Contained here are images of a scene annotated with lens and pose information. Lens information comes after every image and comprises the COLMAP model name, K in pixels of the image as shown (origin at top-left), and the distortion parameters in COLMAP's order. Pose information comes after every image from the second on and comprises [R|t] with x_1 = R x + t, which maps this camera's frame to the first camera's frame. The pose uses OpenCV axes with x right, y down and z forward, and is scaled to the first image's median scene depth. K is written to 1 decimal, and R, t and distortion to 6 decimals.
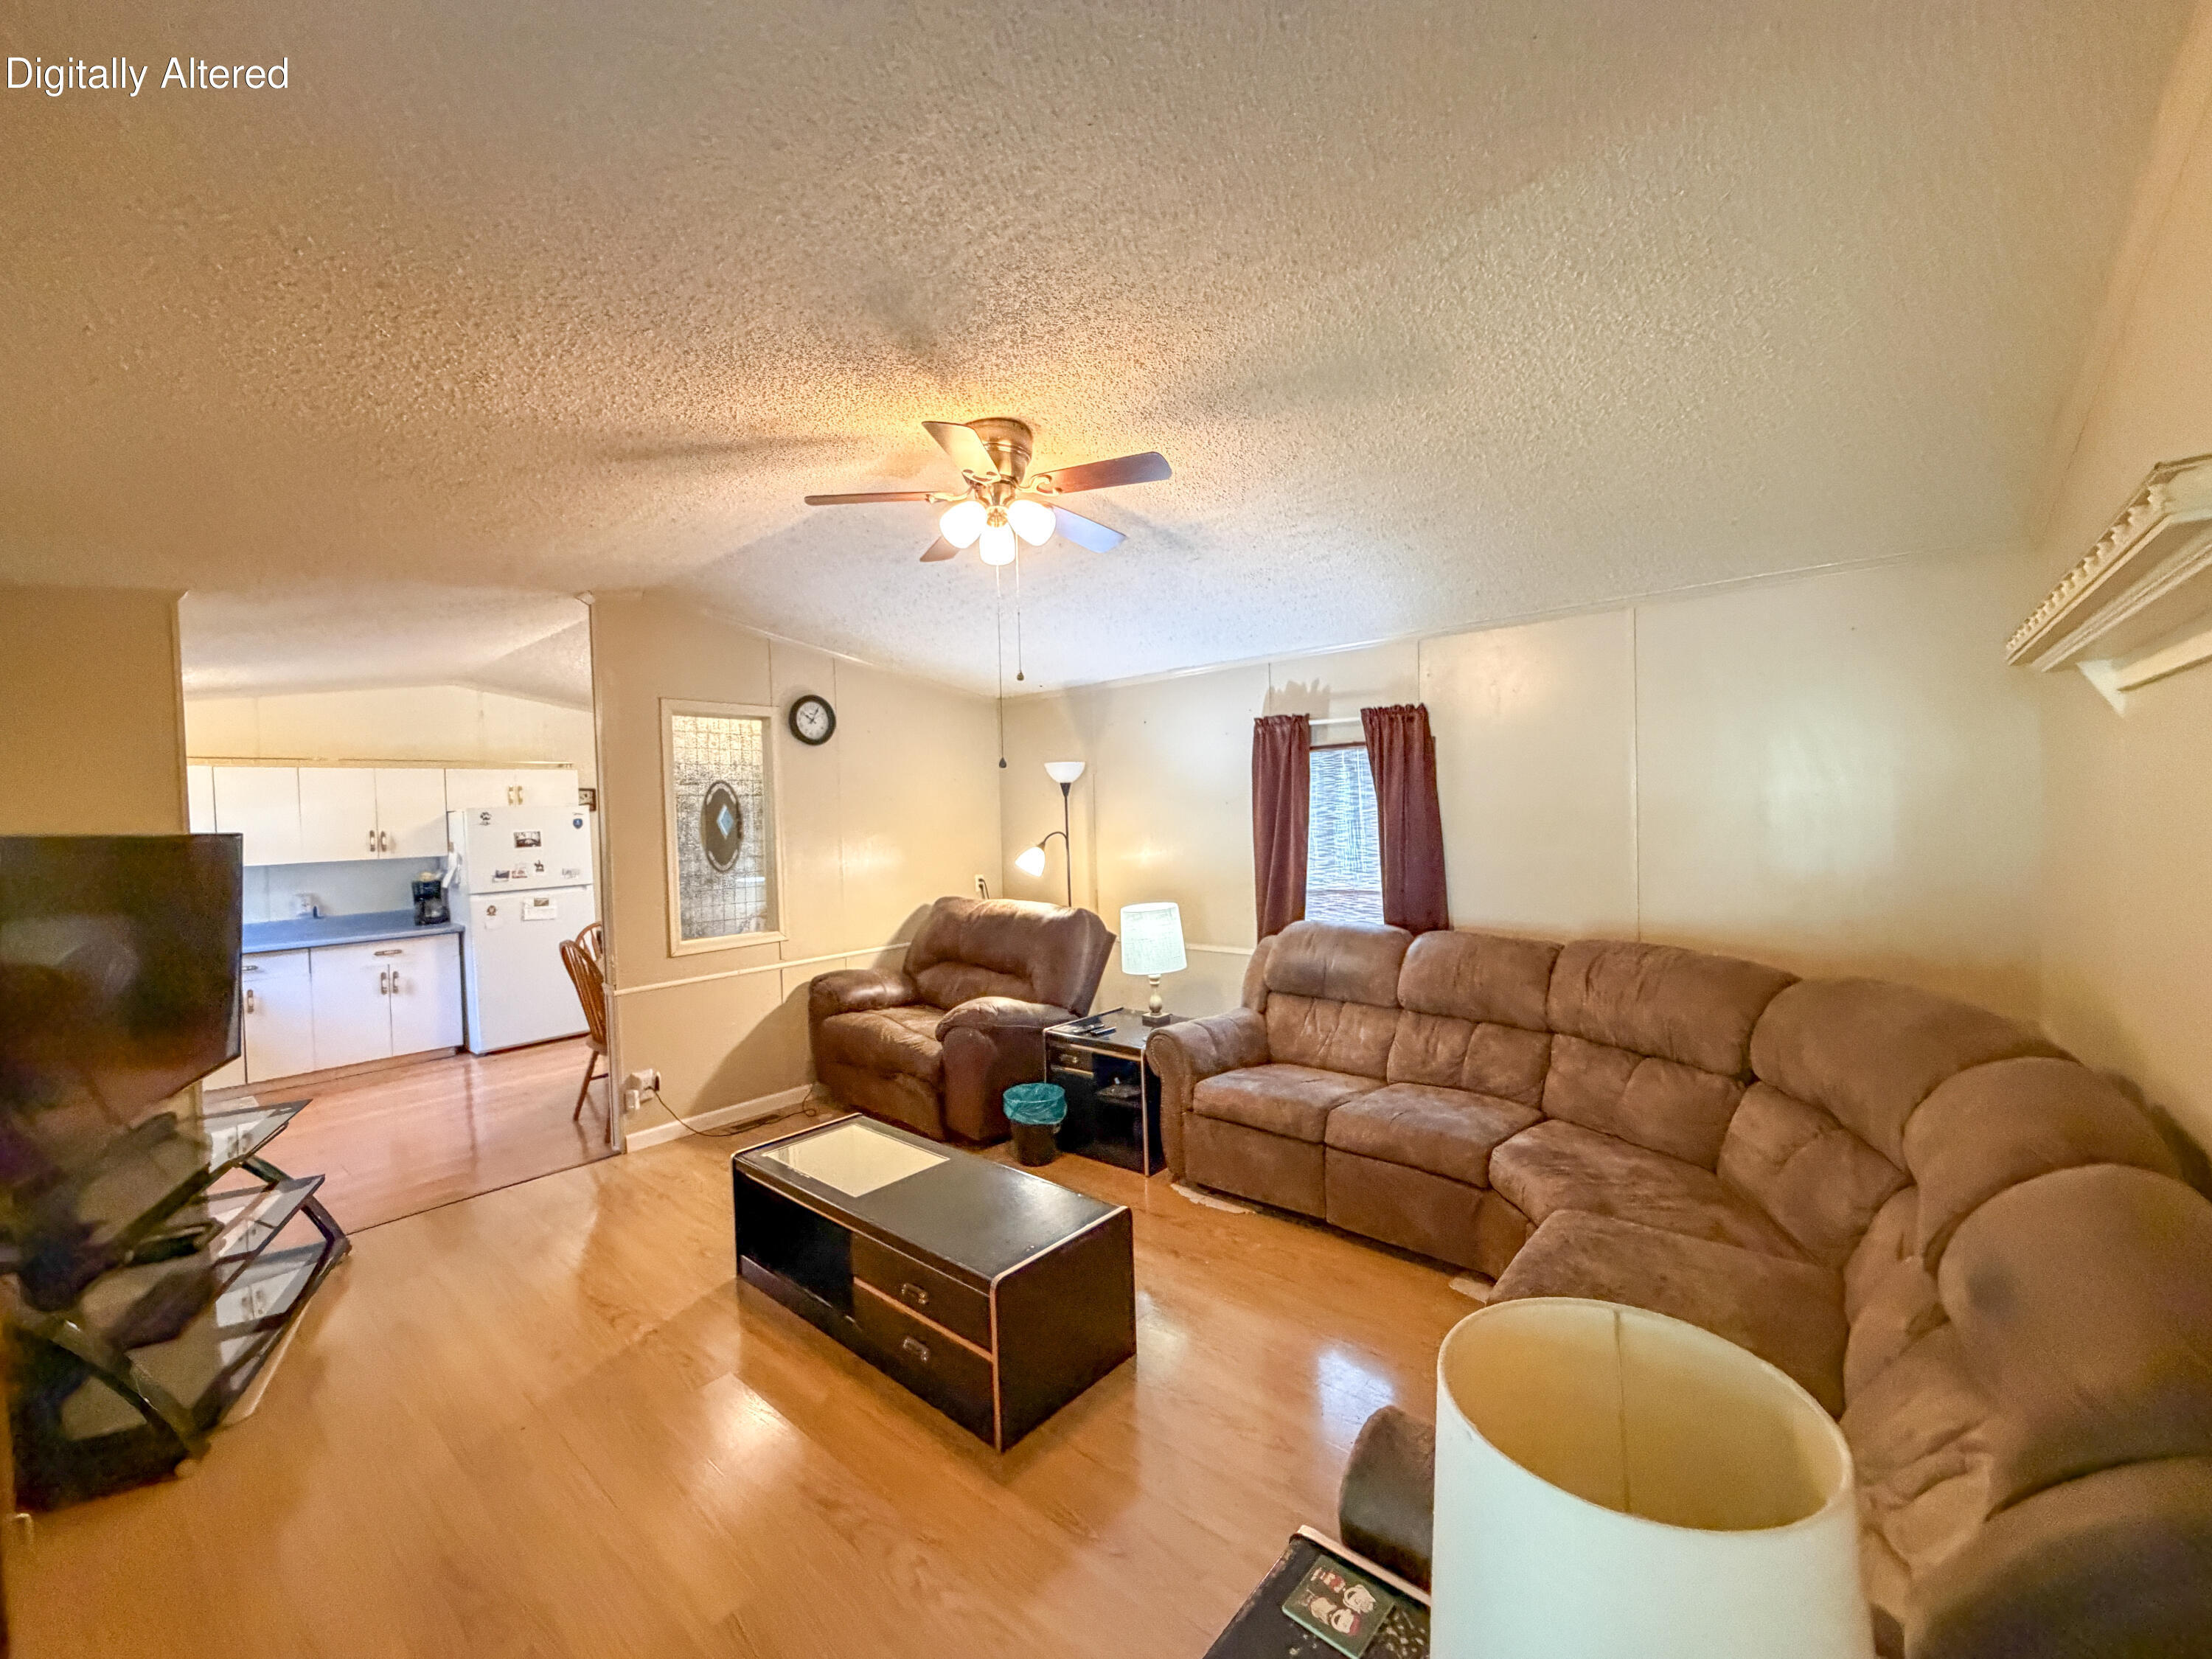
lens RADIAL K [[885.3, 0, 1101.2], [0, 885.3, 830.3], [0, 0, 1]] dist [-0.000424, 0.000097]
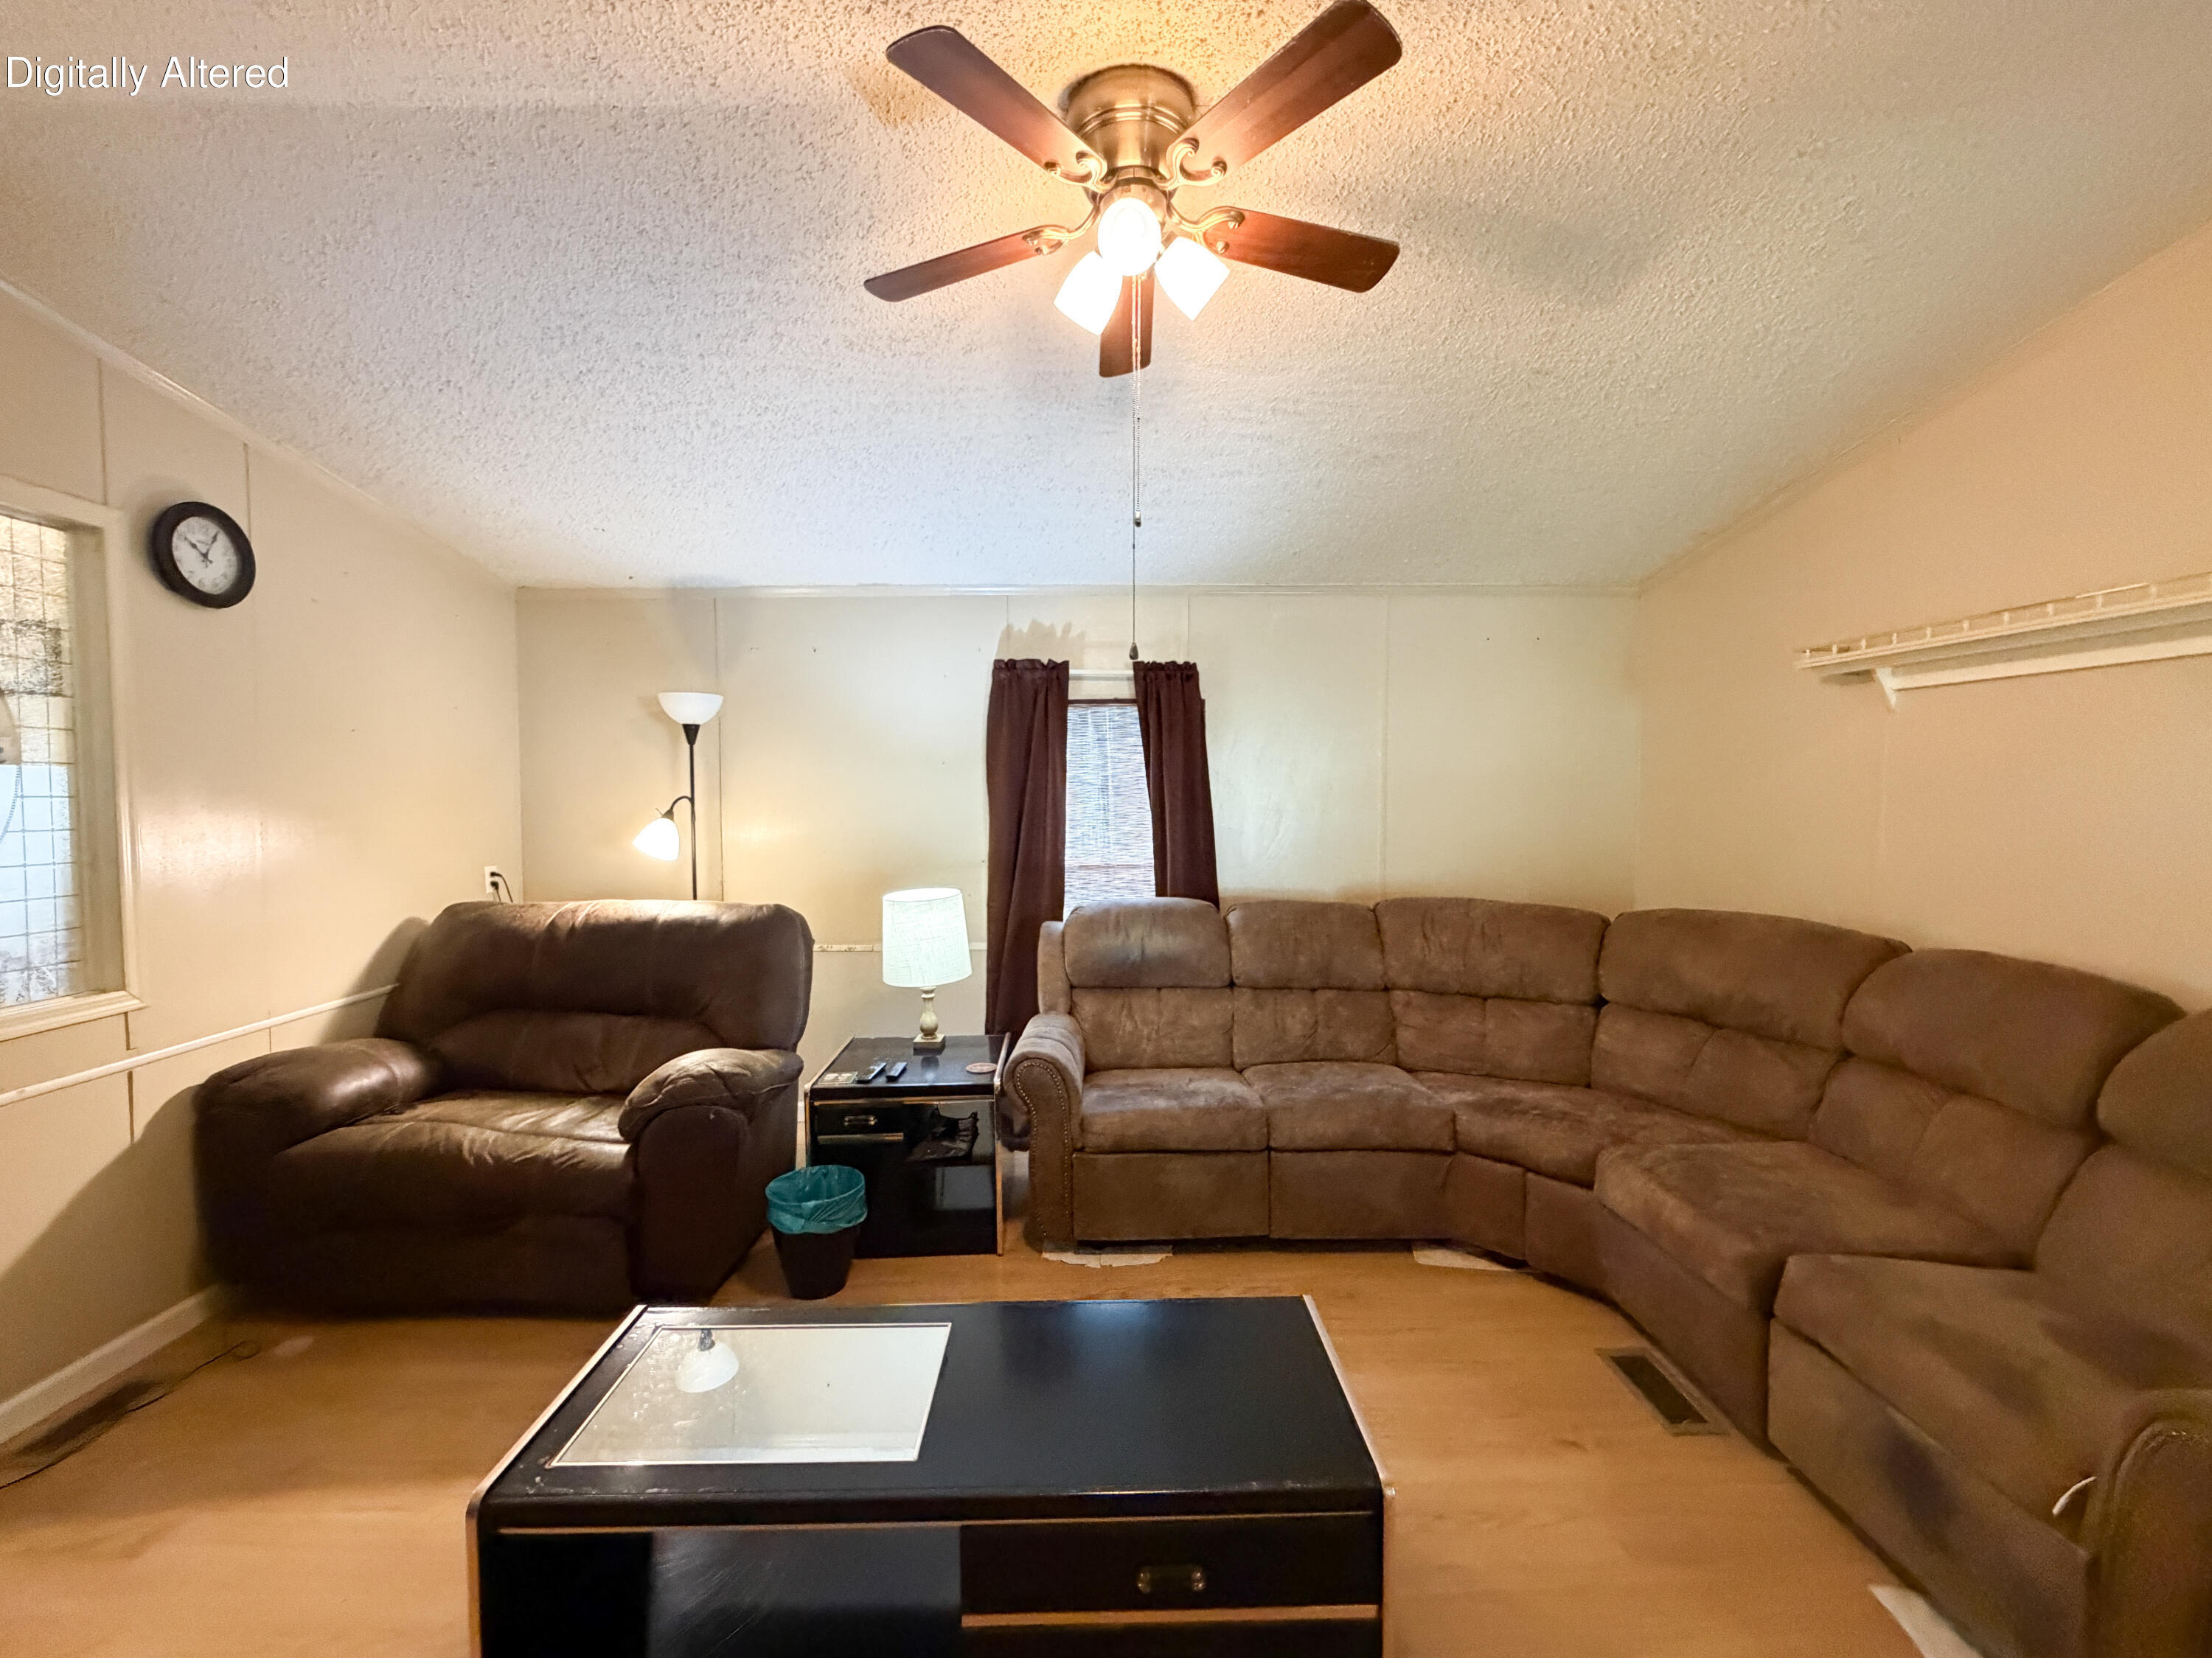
lens RADIAL K [[911.0, 0, 1106.0], [0, 911.0, 829.0], [0, 0, 1]] dist [0.000201, 0.000128]
pose [[0.740185, -0.000653, 0.672403, -0.369796], [-0.002887, 0.999987, 0.004149, 0.030424], [-0.672397, -0.005012, 0.740174, 0.357495]]
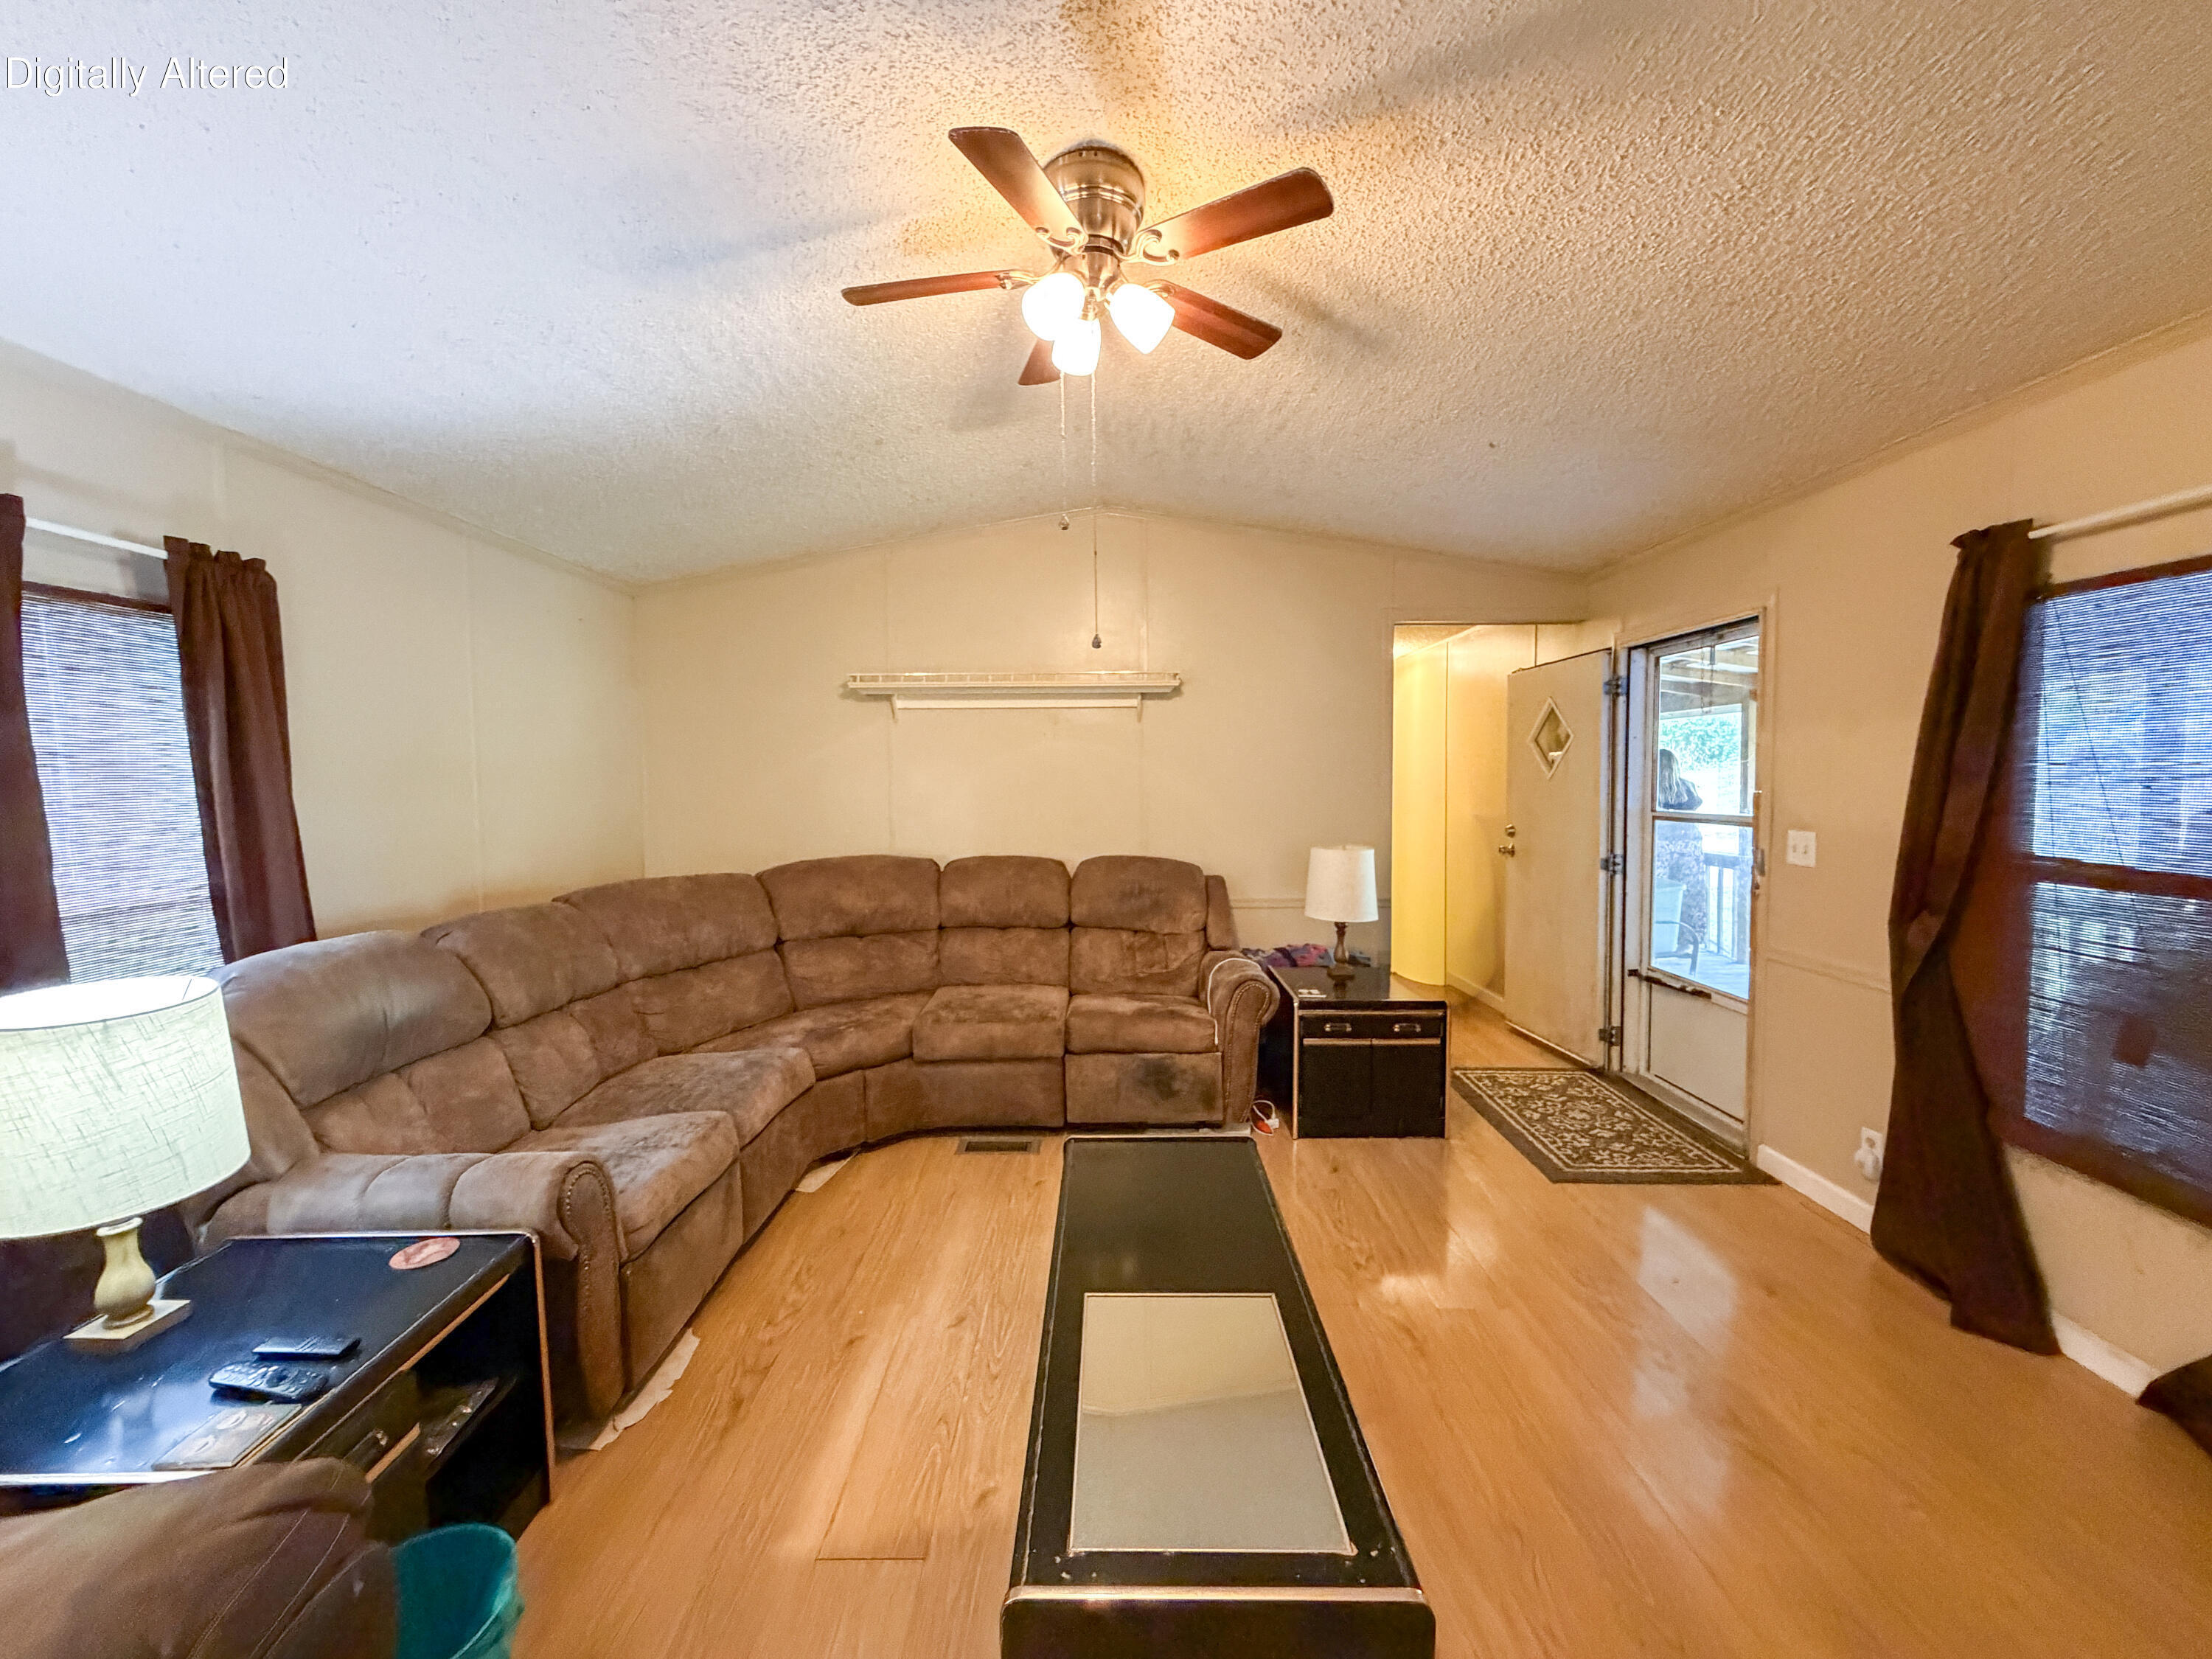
lens RADIAL K [[885.3, 0, 1101.2], [0, 885.3, 830.3], [0, 0, 1]] dist [-0.000424, 0.000097]
pose [[-0.651823, -0.011188, 0.758289, -0.453644], [0.047536, 0.997322, 0.055576, 0.026965], [-0.756880, 0.072272, -0.649545, 0.995804]]
